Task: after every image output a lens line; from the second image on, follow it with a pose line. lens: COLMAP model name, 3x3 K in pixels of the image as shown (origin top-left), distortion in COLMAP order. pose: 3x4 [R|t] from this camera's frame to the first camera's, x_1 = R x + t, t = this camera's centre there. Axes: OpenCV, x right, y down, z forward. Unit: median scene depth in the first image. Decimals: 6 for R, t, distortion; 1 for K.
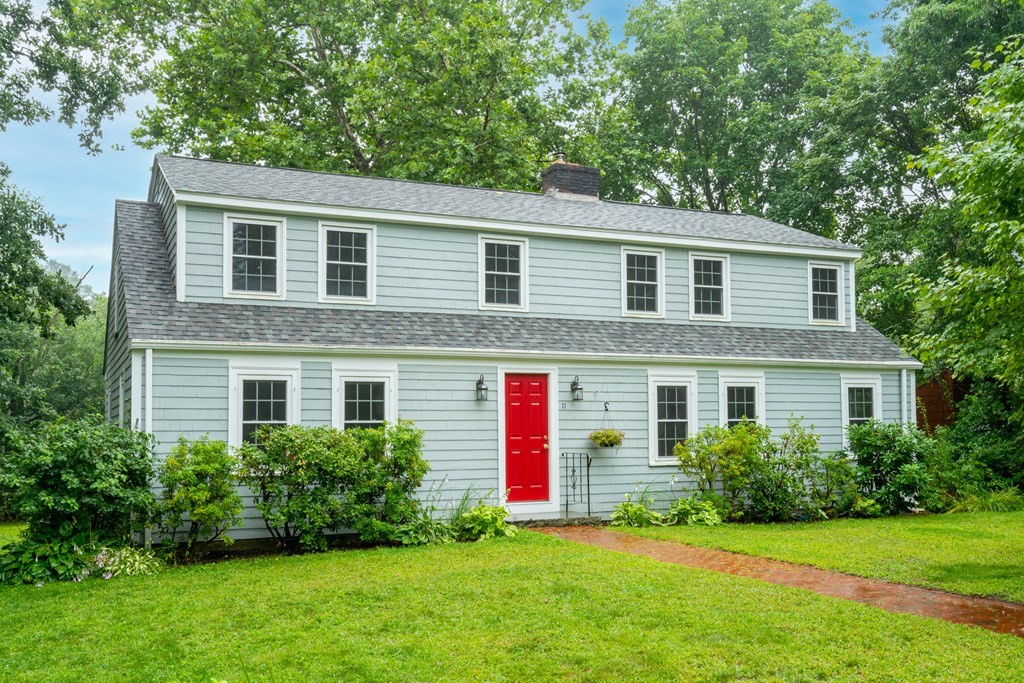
lens RADIAL K [[852.1, 0, 505.0], [0, 852.1, 414.9], [0, 0, 1]] dist [0.035694, -0.009833]
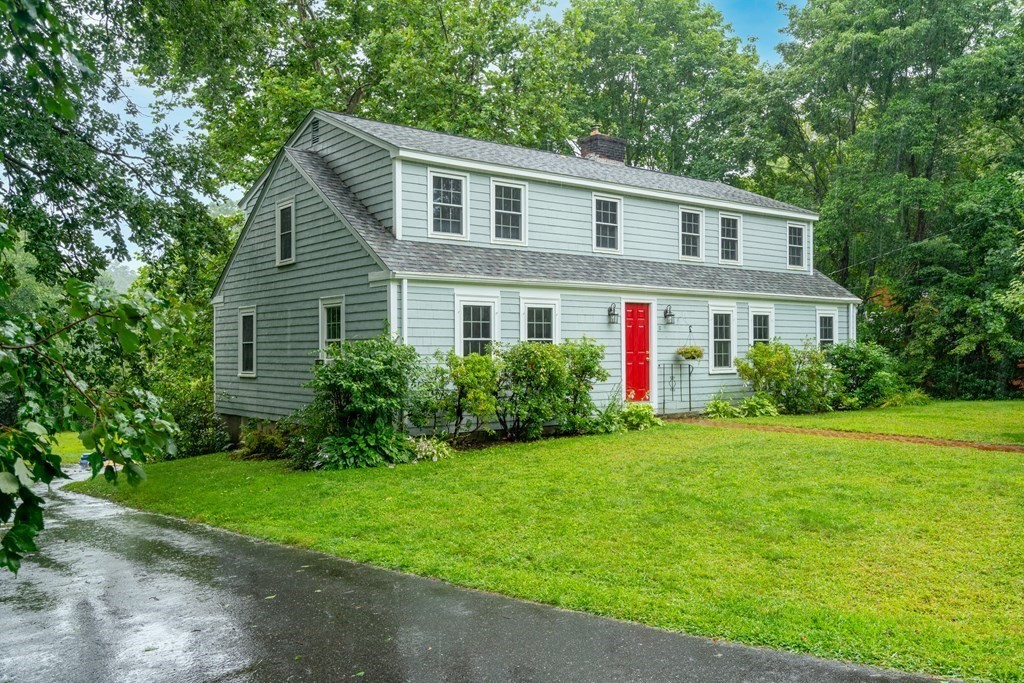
lens RADIAL K [[876.0, 0, 512.2], [0, 876.0, 339.7], [0, 0, 1]] dist [0.089202, 0.000909]
pose [[0.952877, 0.007458, 0.303265, -0.522319], [-0.009877, 0.999930, 0.006443, 0.000704], [-0.303196, -0.009135, 0.952884, -0.208076]]
